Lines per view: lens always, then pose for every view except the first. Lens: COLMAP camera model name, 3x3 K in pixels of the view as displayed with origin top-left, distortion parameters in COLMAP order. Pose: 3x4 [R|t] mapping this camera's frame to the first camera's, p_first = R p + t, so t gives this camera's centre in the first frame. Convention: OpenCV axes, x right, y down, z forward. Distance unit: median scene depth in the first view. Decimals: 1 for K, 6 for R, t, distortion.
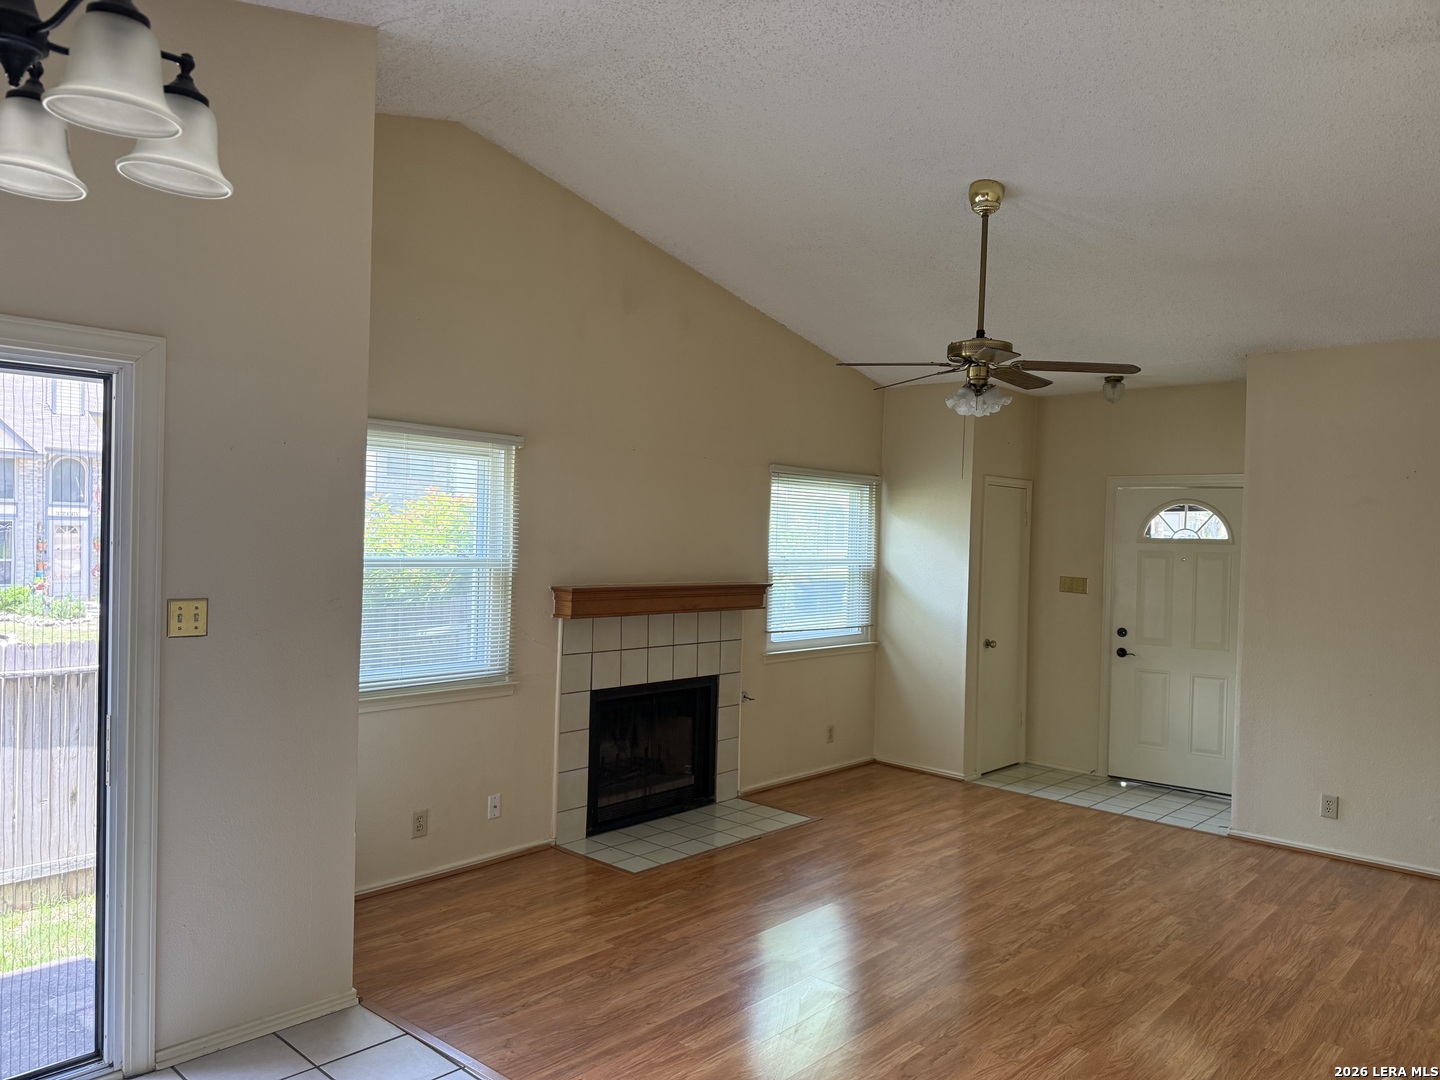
lens RADIAL K [[1006.5, 0, 714.1], [0, 1006.5, 550.2], [0, 0, 1]] dist [-0.007214, -0.008965]
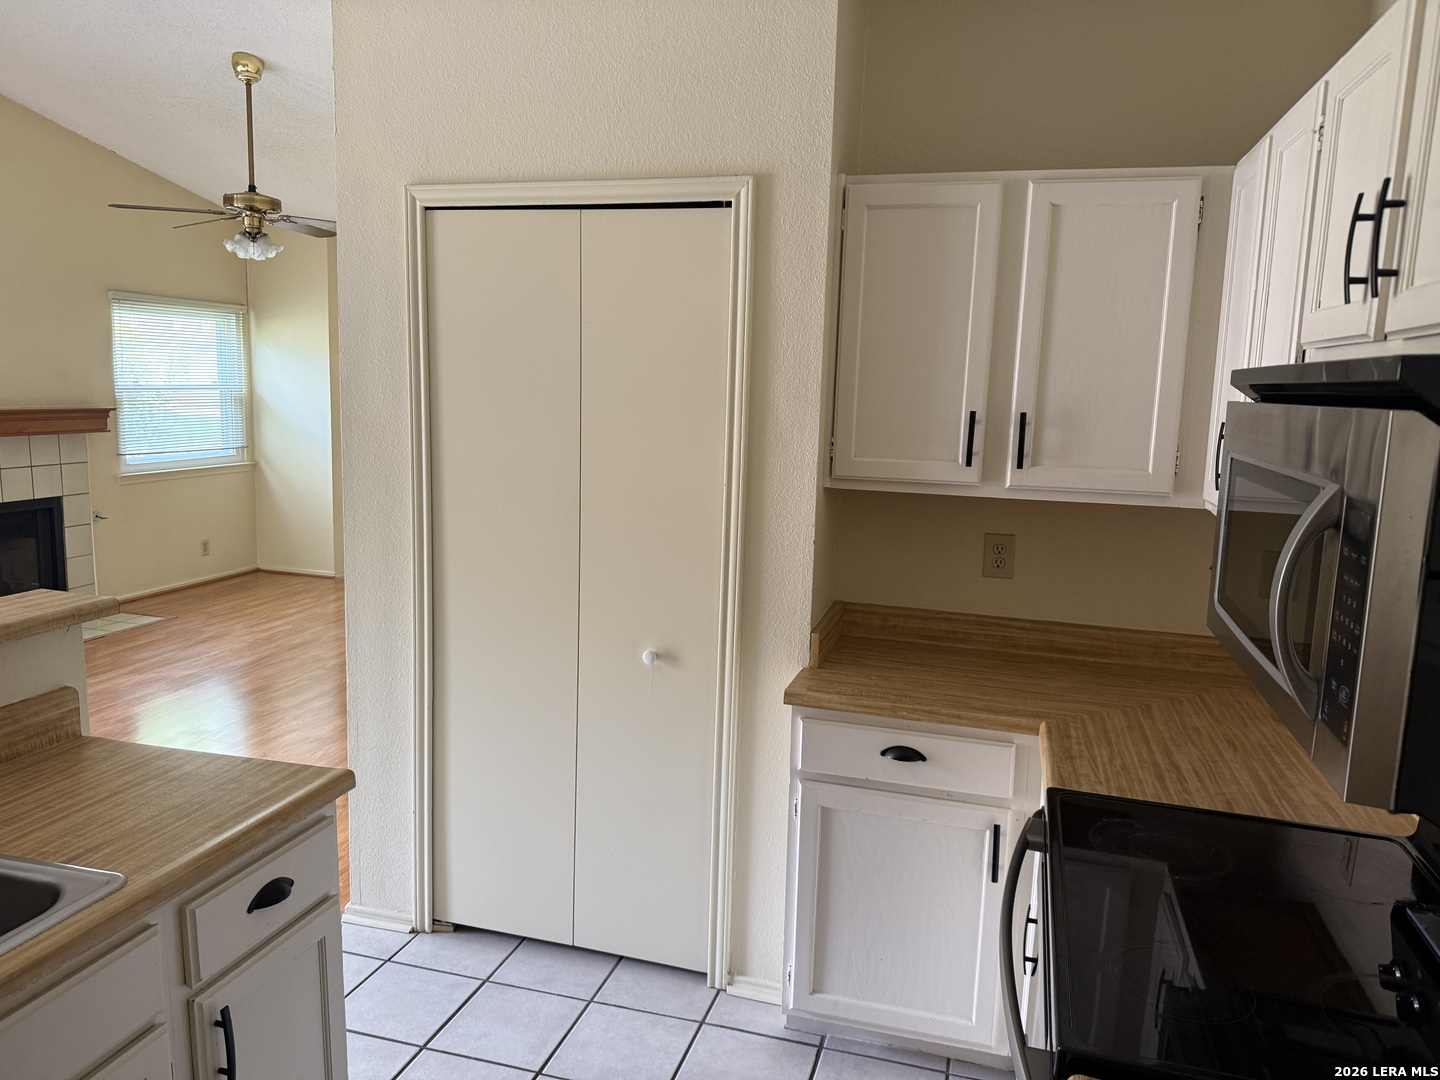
lens RADIAL K [[1006.5, 0, 730.0], [0, 1006.5, 529.7], [0, 0, 1]] dist [-0.007214, -0.008965]
pose [[0.879827, -0.071599, 0.469870, 0.170579], [0.001358, 0.988963, 0.148156, 0.006991], [-0.475292, -0.129714, 0.870214, -0.330188]]
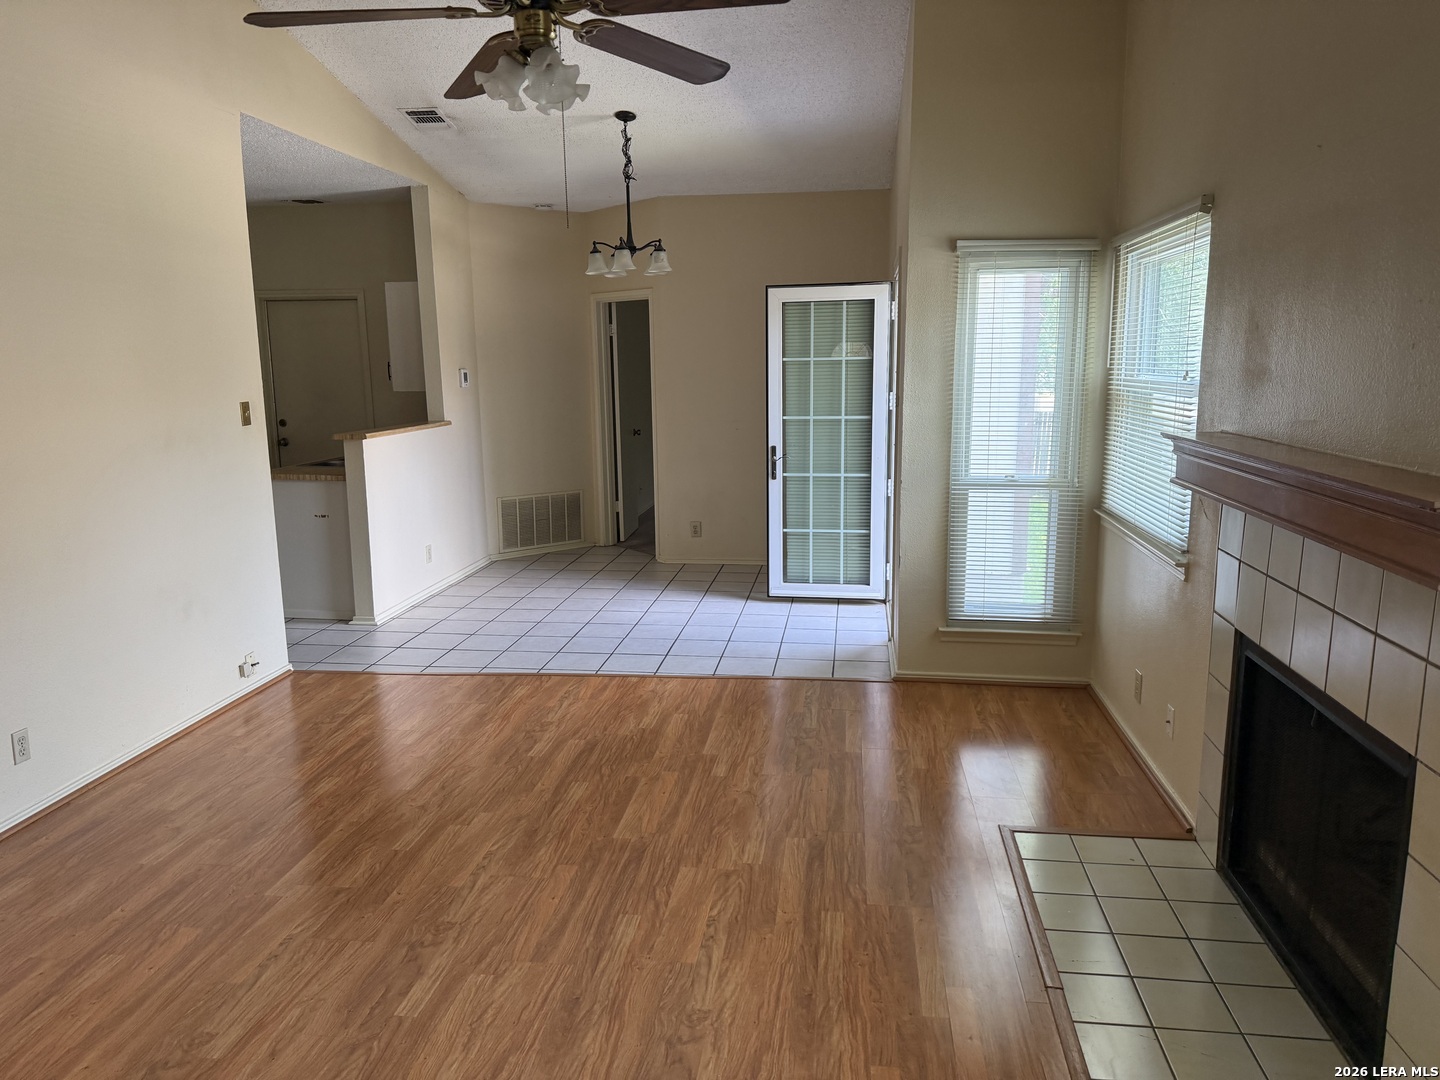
lens RADIAL K [[1006.5, 0, 719.1], [0, 1006.5, 534.0], [0, 0, 1]] dist [-0.007214, -0.008965]
pose [[-0.815022, 0.082550, -0.573519, 0.520194], [-0.025549, 0.983717, 0.177900, -0.007399], [0.578866, 0.159646, -0.799642, 1.532210]]
